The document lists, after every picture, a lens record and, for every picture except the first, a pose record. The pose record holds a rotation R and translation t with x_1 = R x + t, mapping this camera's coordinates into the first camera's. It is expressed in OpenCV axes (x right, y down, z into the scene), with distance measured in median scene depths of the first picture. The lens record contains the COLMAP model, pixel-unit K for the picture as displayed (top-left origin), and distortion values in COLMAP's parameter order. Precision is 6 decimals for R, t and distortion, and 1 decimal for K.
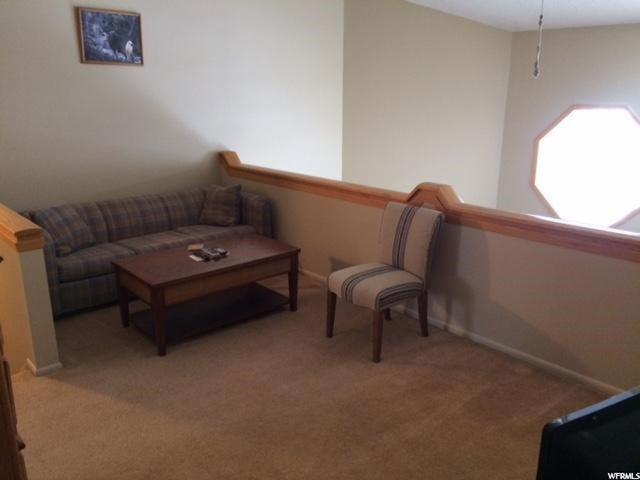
lens RADIAL K [[550.0, 0, 320.0], [0, 550.0, 240.0], [0, 0, 1]] dist [0.055272, -0.008711]
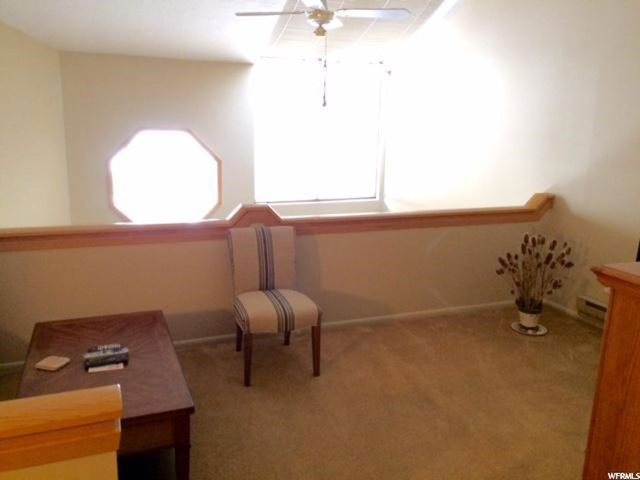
lens RADIAL K [[550.0, 0, 320.0], [0, 550.0, 240.0], [0, 0, 1]] dist [0.055272, -0.008711]
pose [[0.331382, -0.199130, 0.922244, -0.703547], [0.228484, 0.965316, 0.126331, -0.135487], [-0.915413, 0.168854, 0.365386, 0.502958]]
